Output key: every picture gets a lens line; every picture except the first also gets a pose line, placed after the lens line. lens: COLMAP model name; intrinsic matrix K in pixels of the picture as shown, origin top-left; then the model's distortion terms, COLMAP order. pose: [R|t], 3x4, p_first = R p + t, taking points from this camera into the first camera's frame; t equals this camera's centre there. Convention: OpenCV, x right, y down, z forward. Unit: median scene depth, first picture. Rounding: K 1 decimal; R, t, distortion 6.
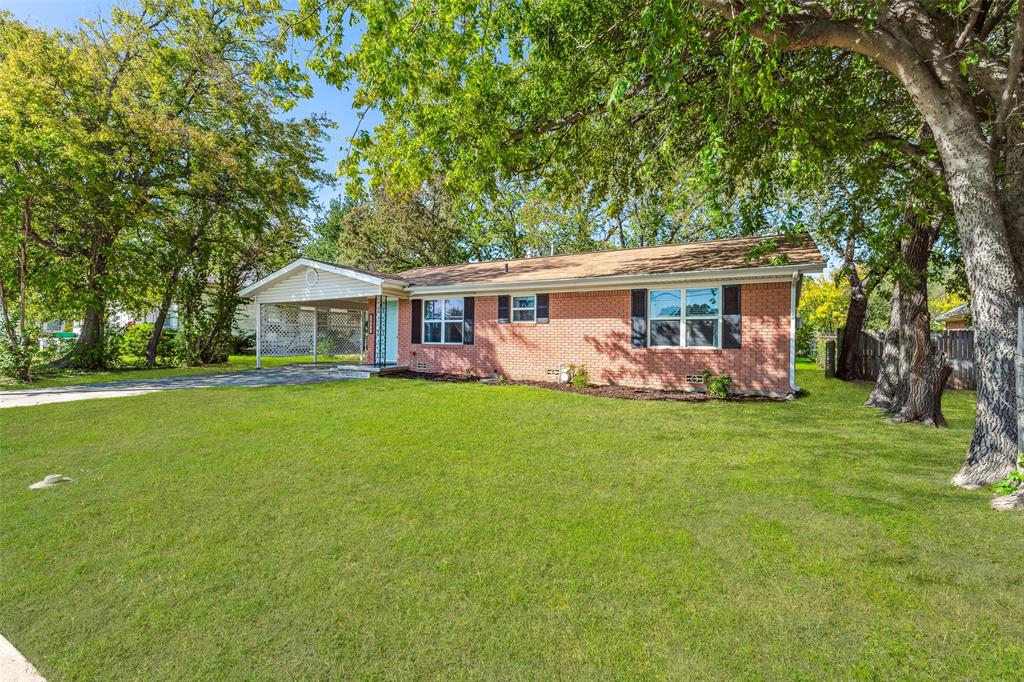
lens RADIAL K [[472.2, 0, 512.0], [0, 472.2, 341.0], [0, 0, 1]] dist [0.000485, 0.000021]
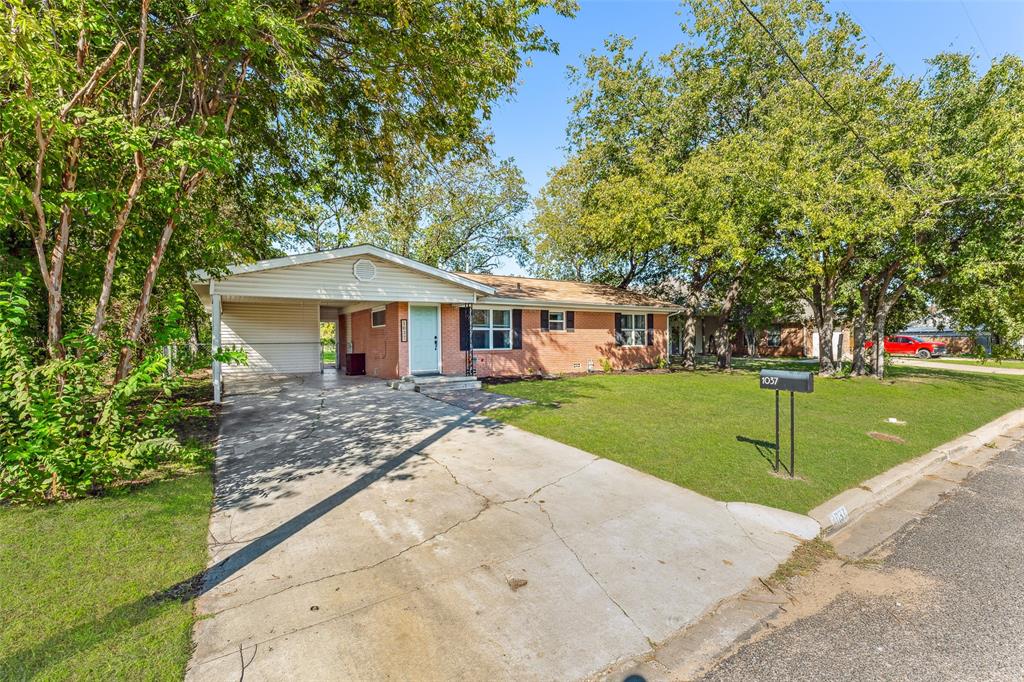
lens RADIAL K [[437.9, 0, 509.3], [0, 437.9, 341.3], [0, 0, 1]] dist [-0.002290, -0.000078]
pose [[0.430333, -0.021895, 0.902405, -1.185455], [0.015085, 0.999741, 0.017063, -0.034128], [-0.902544, 0.006270, 0.430551, 0.587097]]
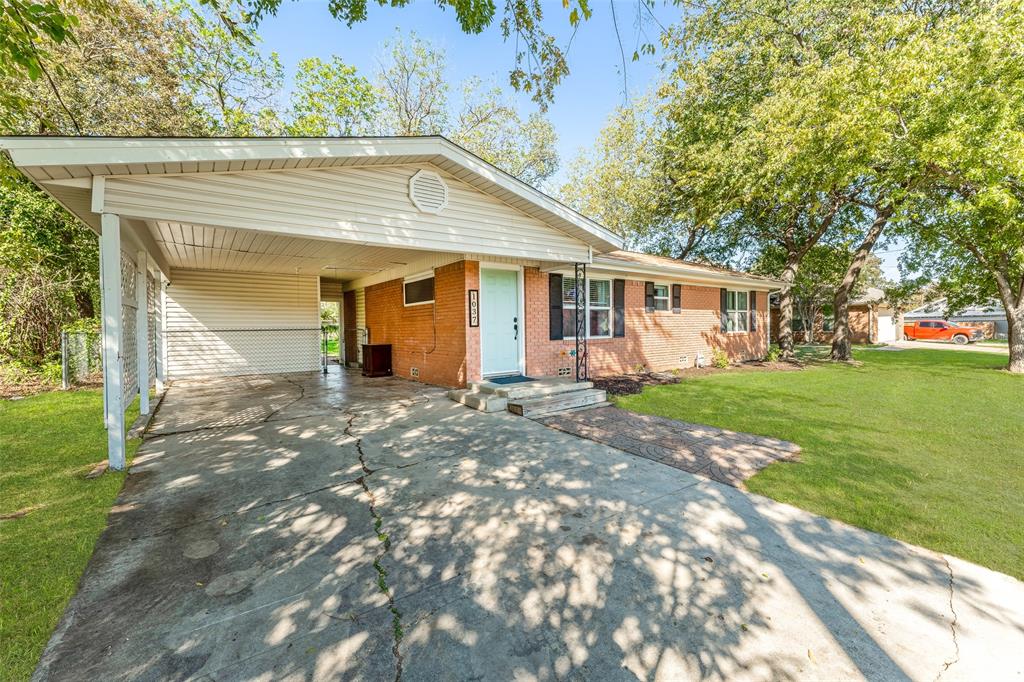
lens RADIAL K [[415.9, 0, 510.9], [0, 415.9, 329.1], [0, 0, 1]] dist [0.001072, 0.000040]
pose [[0.375483, -0.024608, 0.926503, -0.898683], [0.018282, 0.999650, 0.019141, -0.025753], [-0.926649, 0.009751, 0.375801, 0.975877]]
